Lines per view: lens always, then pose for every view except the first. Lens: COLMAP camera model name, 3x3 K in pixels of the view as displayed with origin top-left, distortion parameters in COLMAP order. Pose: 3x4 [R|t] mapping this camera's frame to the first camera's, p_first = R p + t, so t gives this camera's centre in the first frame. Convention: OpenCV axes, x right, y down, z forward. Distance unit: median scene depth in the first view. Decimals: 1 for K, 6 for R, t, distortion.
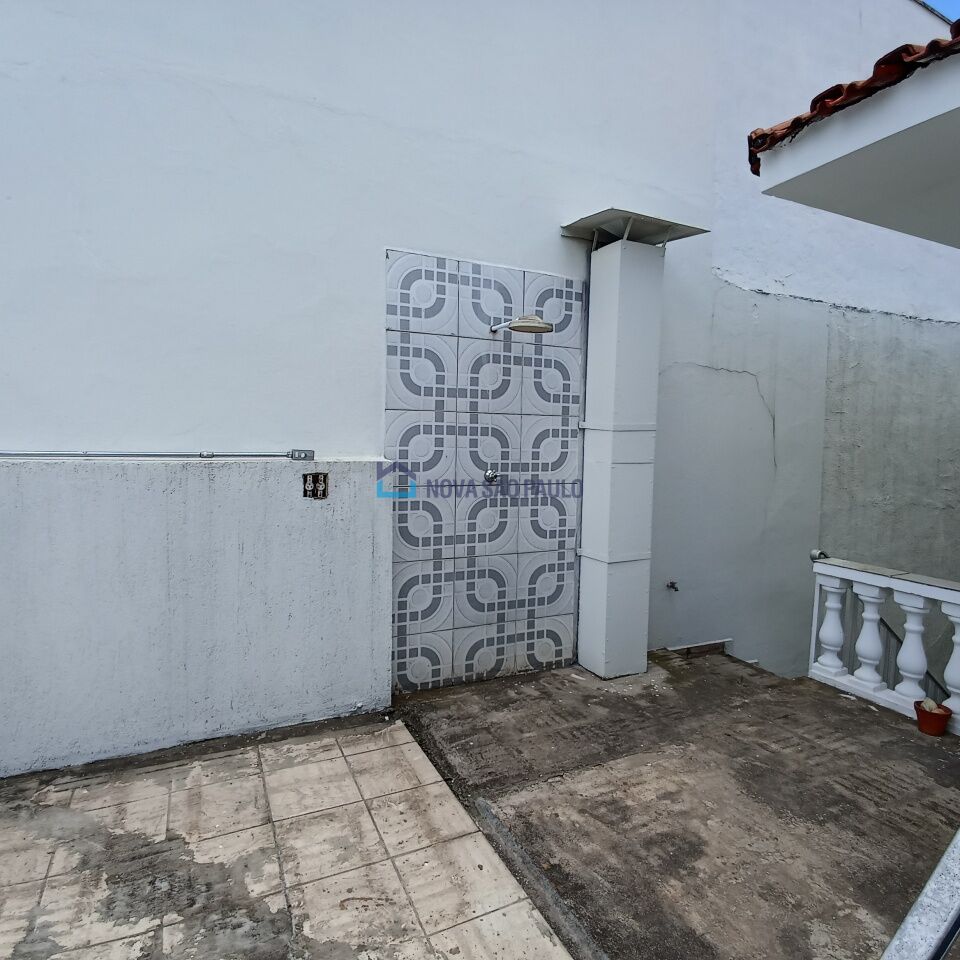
lens RADIAL K [[583.2, 0, 474.7], [0, 583.2, 480.4], [0, 0, 1]] dist [0.003514, -0.007149]
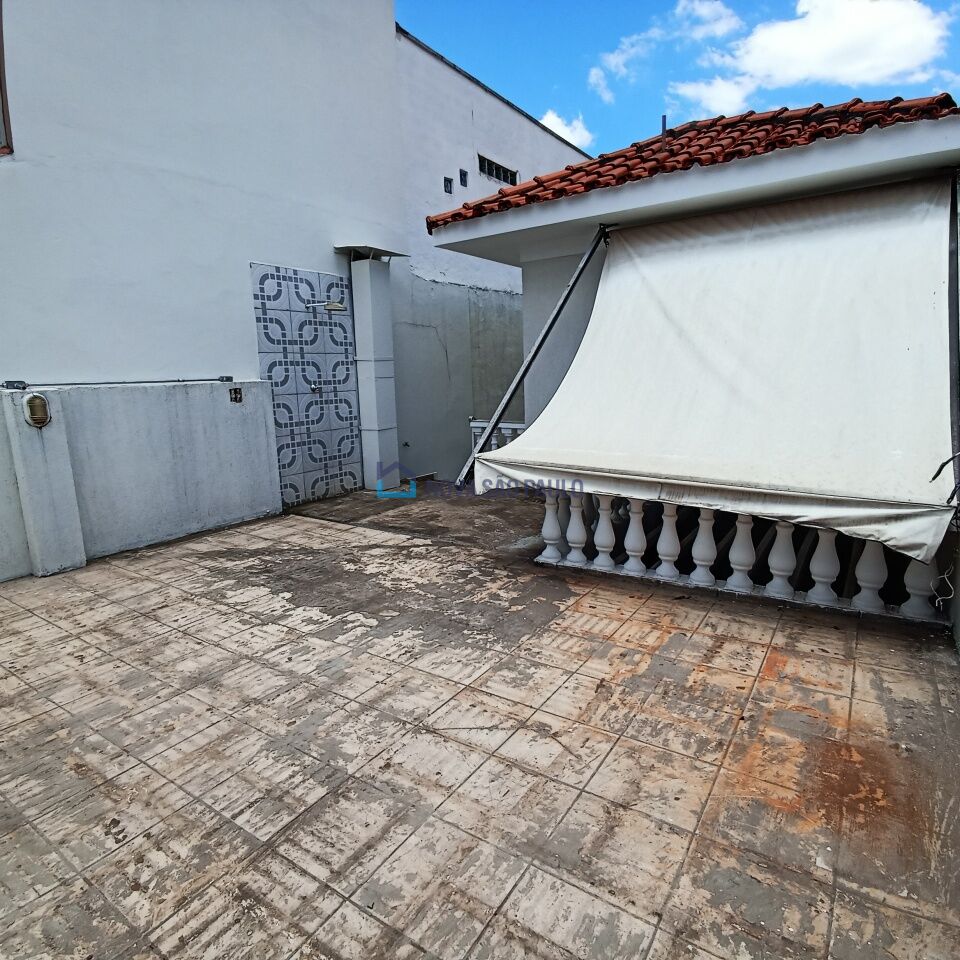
lens RADIAL K [[583.2, 0, 476.3], [0, 583.2, 486.4], [0, 0, 1]] dist [0.003514, -0.007149]
pose [[0.862407, -0.138810, 0.486812, -0.484035], [0.078473, 0.986704, 0.142331, 0.079743], [-0.500097, -0.084546, 0.861833, -0.896044]]
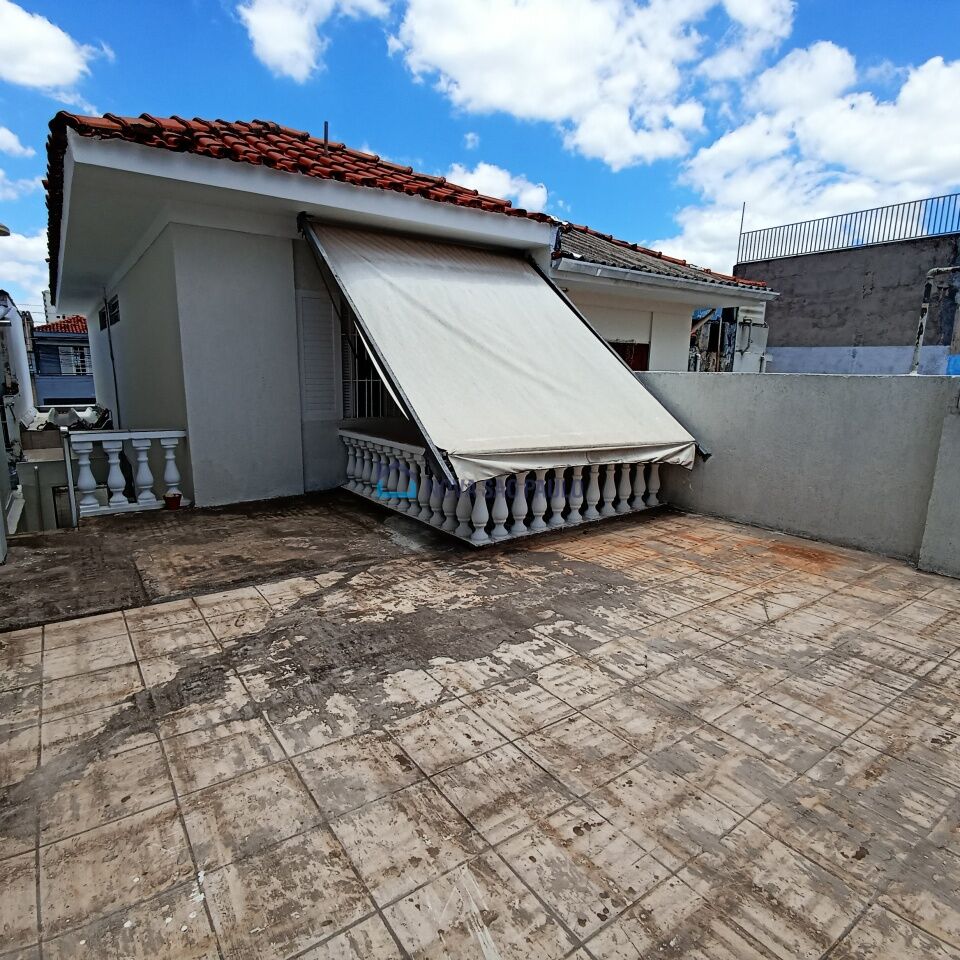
lens RADIAL K [[583.2, 0, 479.0], [0, 583.2, 479.2], [0, 0, 1]] dist [0.003514, -0.007149]
pose [[-0.175016, -0.201721, 0.963680, -1.033592], [0.050062, 0.975697, 0.213328, -0.003817], [-0.983292, 0.085579, -0.160664, 0.305916]]
